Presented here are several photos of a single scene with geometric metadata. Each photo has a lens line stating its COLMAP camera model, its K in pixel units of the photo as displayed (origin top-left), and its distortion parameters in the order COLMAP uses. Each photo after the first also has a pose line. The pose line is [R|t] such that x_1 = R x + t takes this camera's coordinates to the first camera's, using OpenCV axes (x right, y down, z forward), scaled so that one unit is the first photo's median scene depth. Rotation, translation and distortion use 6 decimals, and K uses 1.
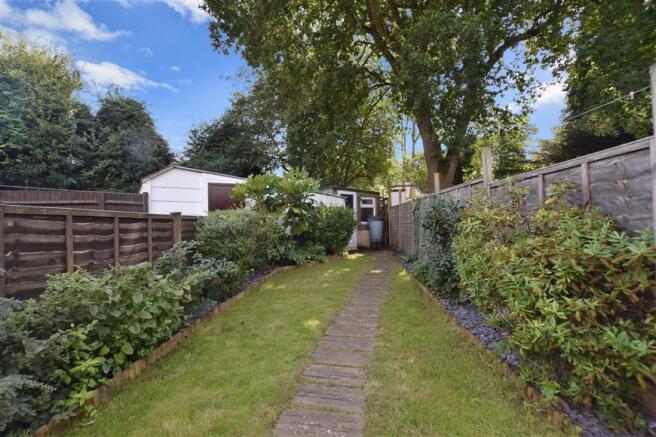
lens RADIAL K [[288.9, 0, 329.4], [0, 288.9, 221.4], [0, 0, 1]] dist [-0.030942, 0.000545]
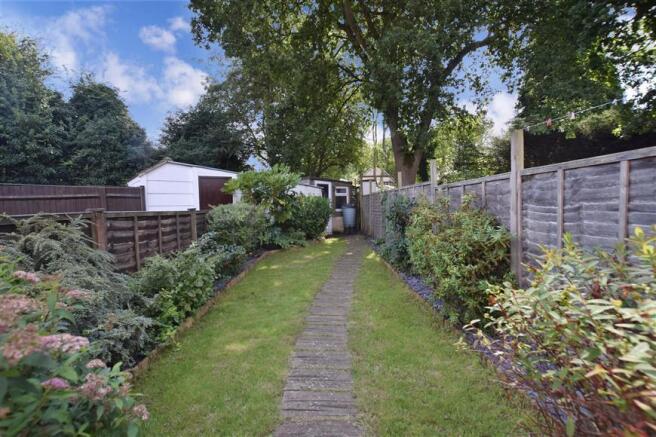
lens RADIAL K [[288.9, 0, 329.6], [0, 288.9, 219.5], [0, 0, 1]] dist [-0.030942, 0.000545]
pose [[0.995229, -0.008439, 0.097199, -0.024247], [0.003612, 0.998756, 0.049727, -0.016219], [-0.097498, -0.049138, 0.994022, -0.110447]]
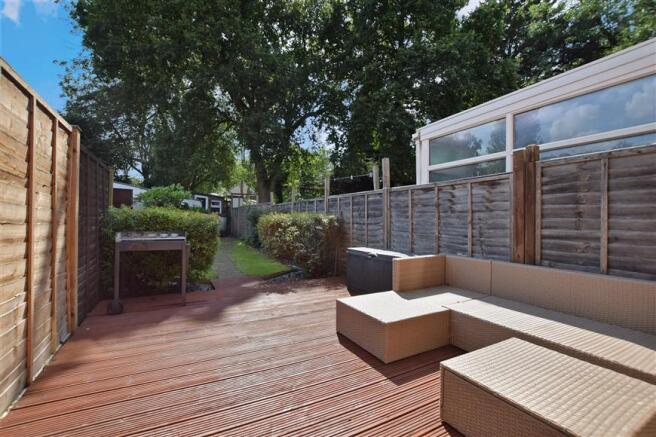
lens RADIAL K [[288.9, 0, 327.8], [0, 288.9, 218.4], [0, 0, 1]] dist [-0.030942, 0.000545]
pose [[0.854427, 0.024855, 0.518976, -0.159275], [-0.024042, 0.999677, -0.008295, 0.005411], [-0.519015, -0.005390, 0.854748, -0.615785]]
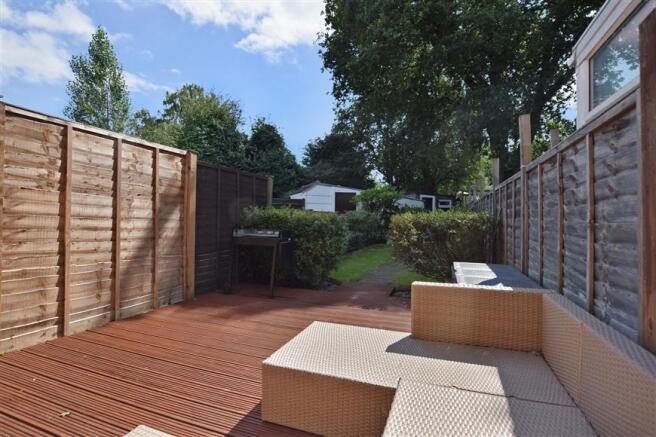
lens RADIAL K [[320.6, 0, 327.0], [0, 320.6, 216.0], [0, 0, 1]] dist [-0.015511, 0.000035]
pose [[0.953632, 0.028174, -0.299654, 0.072890], [-0.029096, 0.999576, 0.001385, 0.002126], [0.299566, 0.007398, 0.954047, -0.607810]]
